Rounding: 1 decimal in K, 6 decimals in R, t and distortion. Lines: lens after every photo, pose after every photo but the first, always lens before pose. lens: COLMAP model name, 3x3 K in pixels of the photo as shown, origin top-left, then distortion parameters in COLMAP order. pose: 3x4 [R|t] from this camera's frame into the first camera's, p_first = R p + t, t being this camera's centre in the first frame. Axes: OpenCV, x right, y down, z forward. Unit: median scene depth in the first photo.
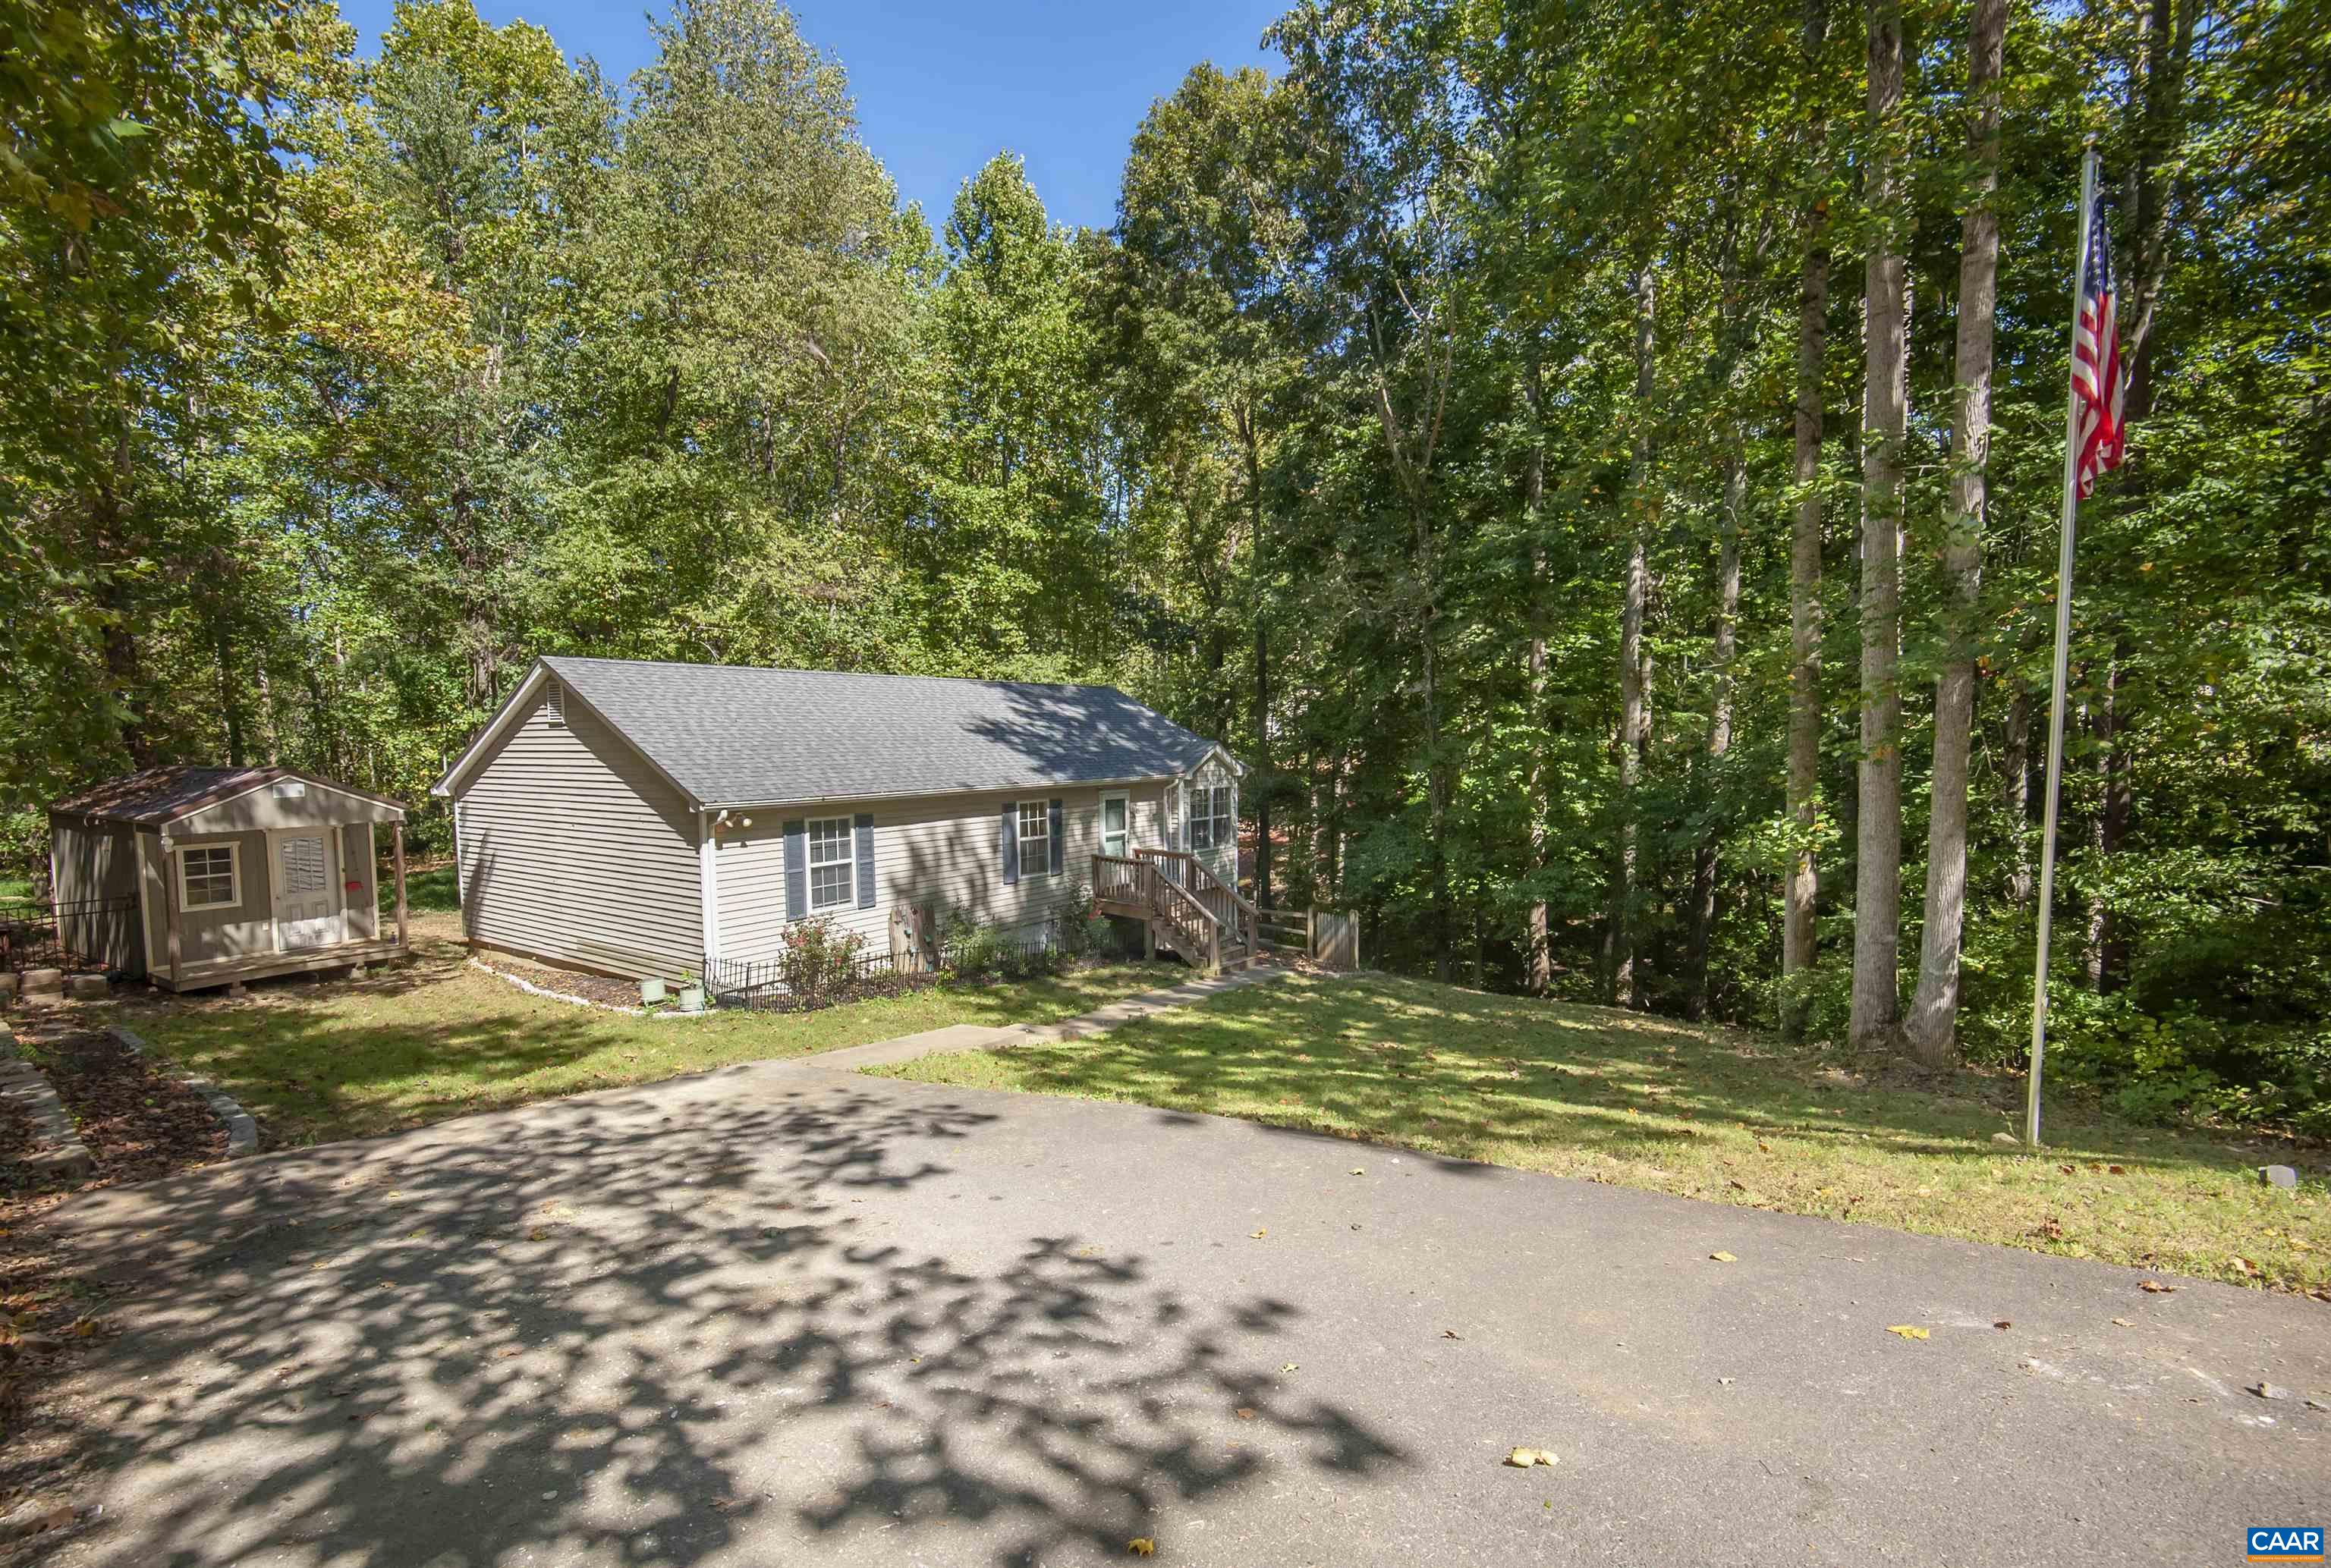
lens RADIAL K [[1067.3, 0, 1148.3], [0, 1067.3, 817.0], [0, 0, 1]] dist [0.031437, -0.015650]
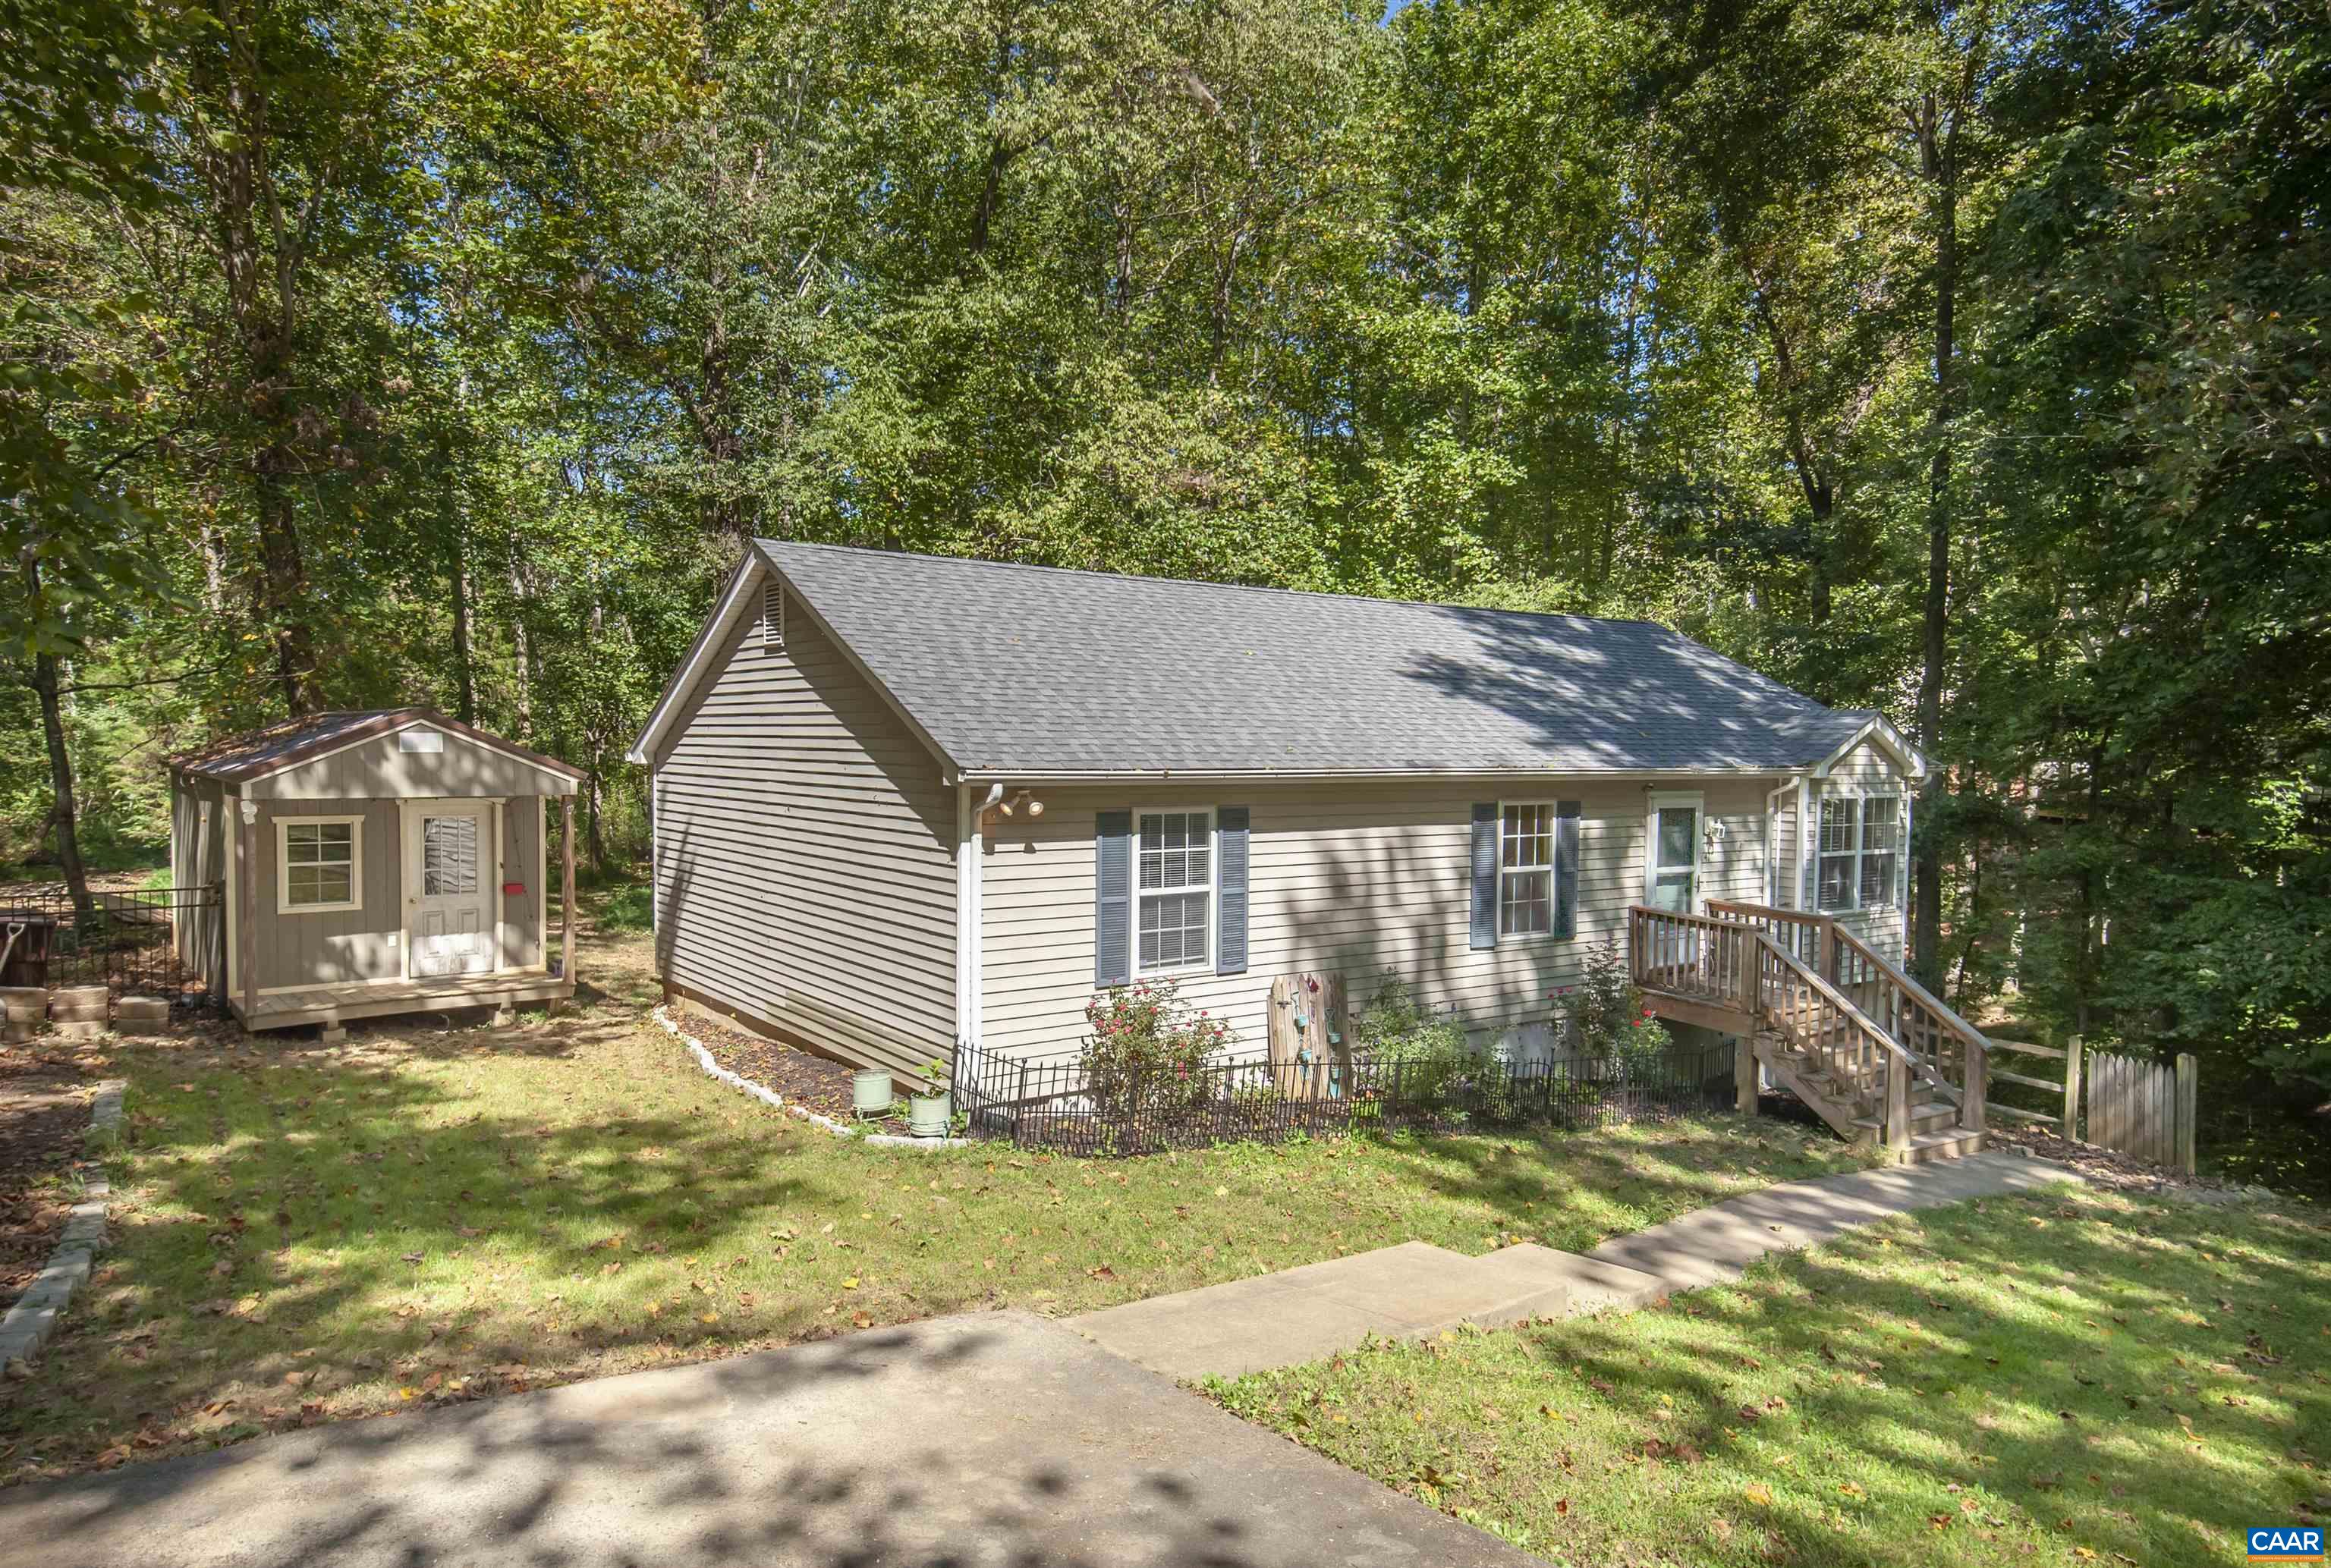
lens RADIAL K [[1449.9, 0, 1165.5], [0, 1449.9, 784.0], [0, 0, 1]] dist [0.077974, 0.000637]
pose [[0.952550, 0.031556, -0.302743, -0.065113], [-0.046168, 0.998082, -0.041230, 0.017396], [0.300862, 0.053251, 0.952180, 0.244739]]
